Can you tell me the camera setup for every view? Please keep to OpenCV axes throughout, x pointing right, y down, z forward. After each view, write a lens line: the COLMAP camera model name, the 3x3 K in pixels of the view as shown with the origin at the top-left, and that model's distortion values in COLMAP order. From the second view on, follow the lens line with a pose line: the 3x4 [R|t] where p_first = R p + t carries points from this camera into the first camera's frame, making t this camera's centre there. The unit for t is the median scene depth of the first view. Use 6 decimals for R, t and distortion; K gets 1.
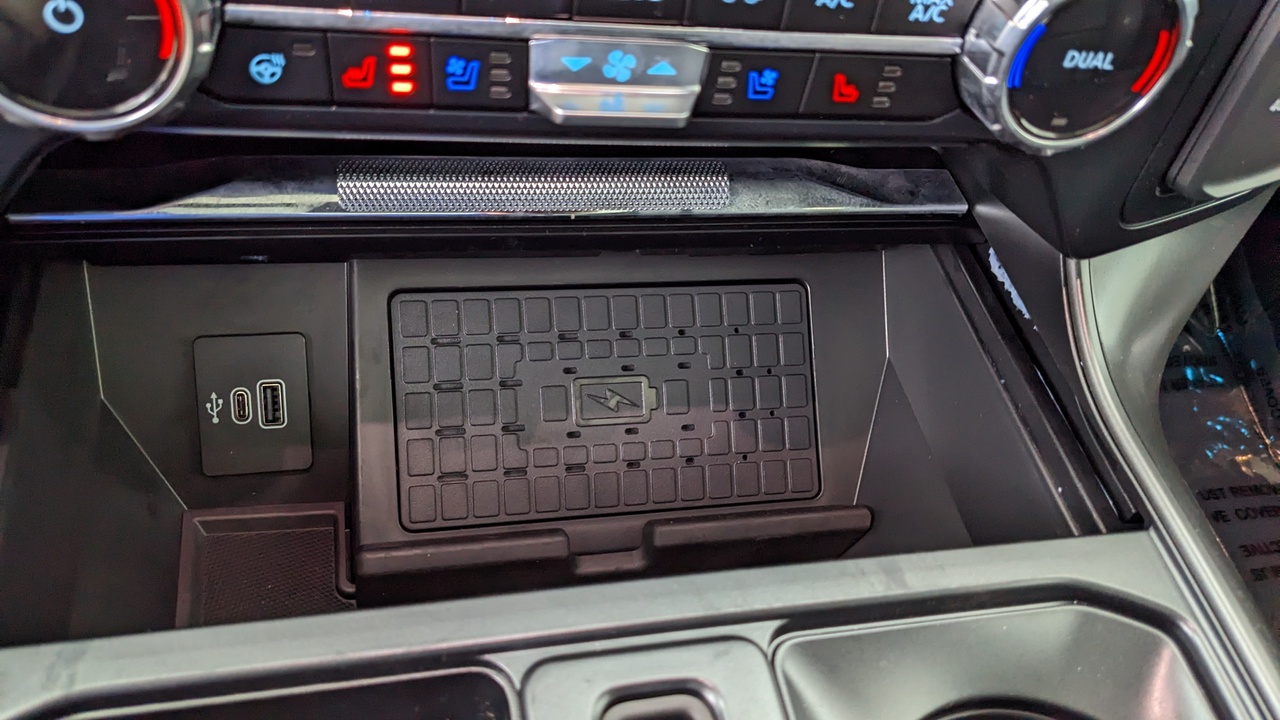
lens RADIAL K [[1009.8, 0, 615.1], [0, 1009.8, 363.1], [0, 0, 1]] dist [0.059264, -0.128171]
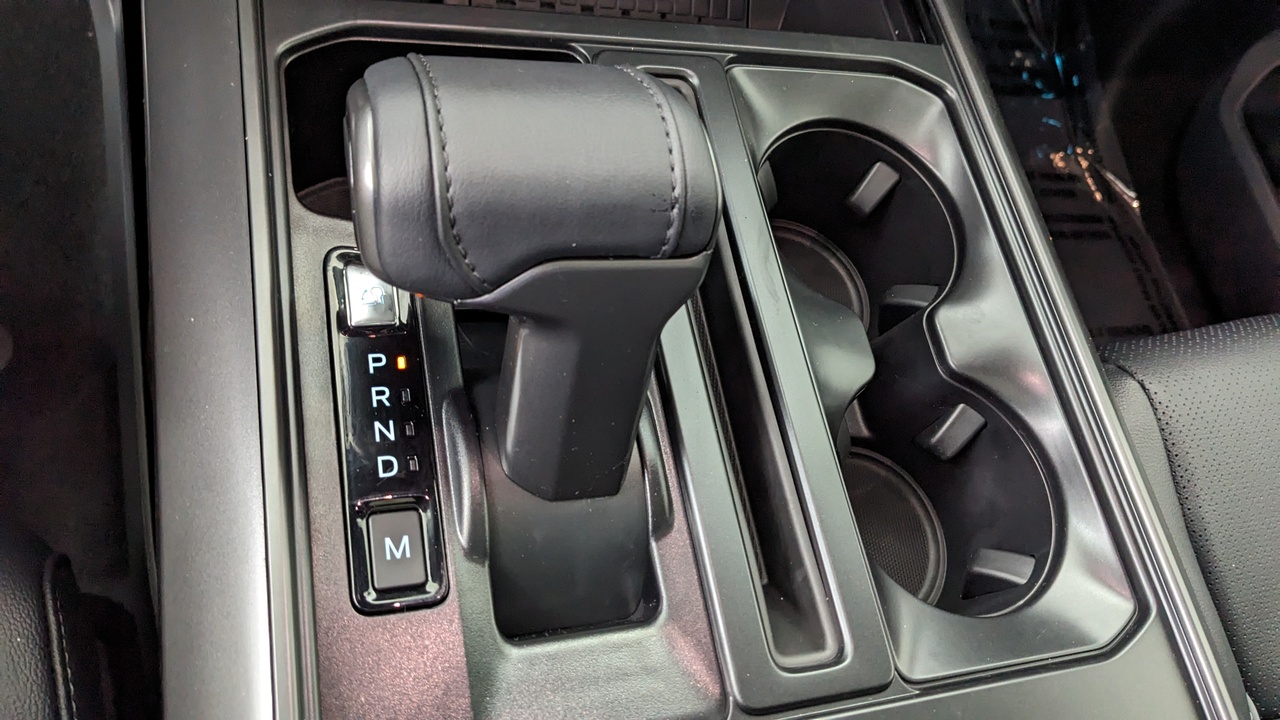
lens RADIAL K [[1011.7, 0, 647.4], [0, 1011.7, 367.0], [0, 0, 1]] dist [0.062944, -0.136330]
pose [[0.988416, 0.049420, 0.143495, -0.221917], [-0.085398, 0.962717, 0.256678, 0.348940], [-0.125460, -0.265959, 0.955785, -0.875307]]
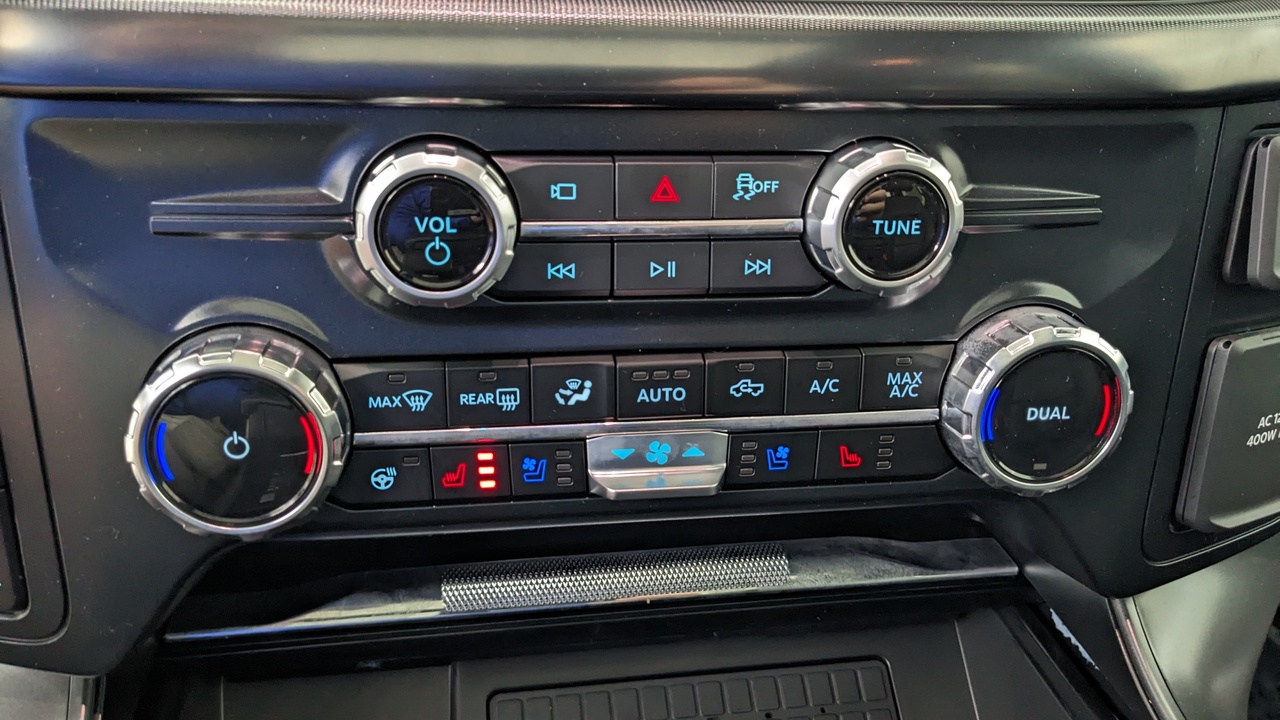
lens RADIAL K [[1011.7, 0, 647.4], [0, 1011.7, 367.0], [0, 0, 1]] dist [0.062944, -0.136330]
pose [[0.992637, -0.103561, -0.062827, 0.073890], [0.067661, 0.904278, -0.421548, 0.127413], [0.100469, 0.414193, 0.904627, -0.164180]]
